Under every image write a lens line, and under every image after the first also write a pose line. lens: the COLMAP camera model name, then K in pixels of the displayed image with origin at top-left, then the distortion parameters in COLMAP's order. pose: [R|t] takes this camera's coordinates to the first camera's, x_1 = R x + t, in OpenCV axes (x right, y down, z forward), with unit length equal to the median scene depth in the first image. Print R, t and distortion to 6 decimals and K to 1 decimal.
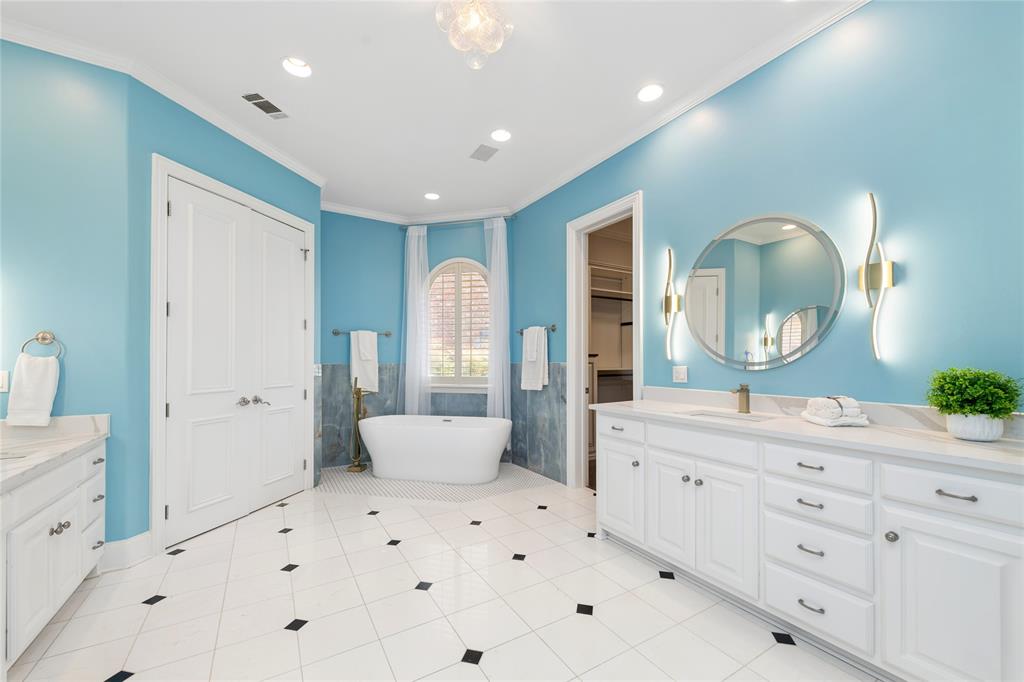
lens RADIAL K [[412.1, 0, 526.0], [0, 412.1, 356.9], [0, 0, 1]] dist [0.000321, 0.000048]
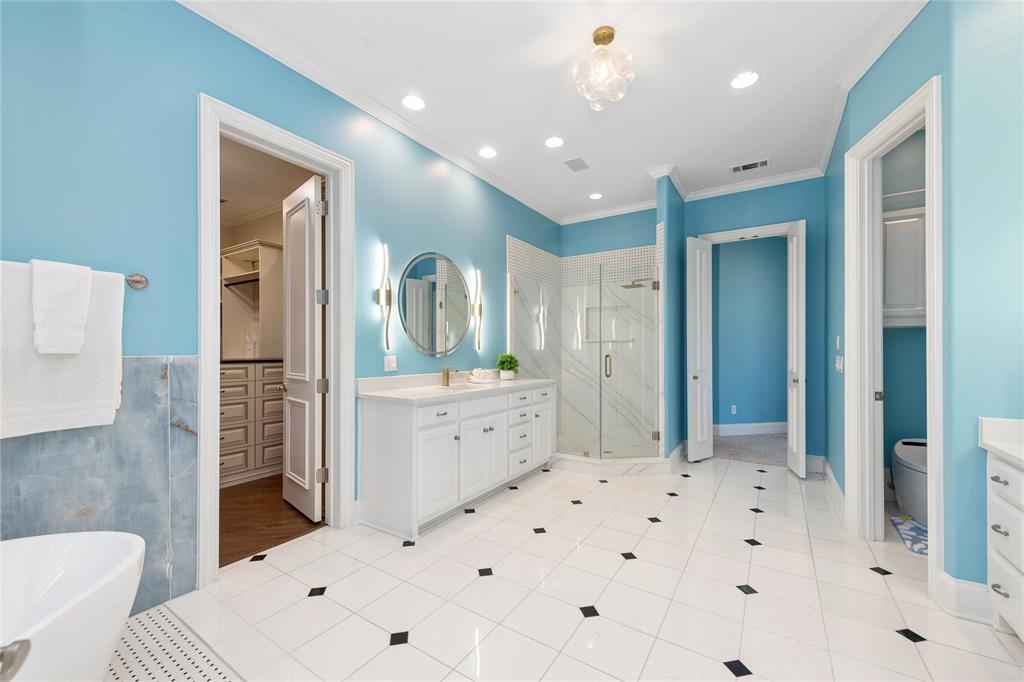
lens RADIAL K [[412.1, 0, 511.0], [0, 412.1, 350.3], [0, 0, 1]] dist [0.000321, 0.000048]
pose [[-0.427900, -0.000844, 0.903826, -0.814022], [-0.006572, 0.999976, -0.002177, 0.008493], [-0.903802, -0.006871, -0.427896, 1.281800]]
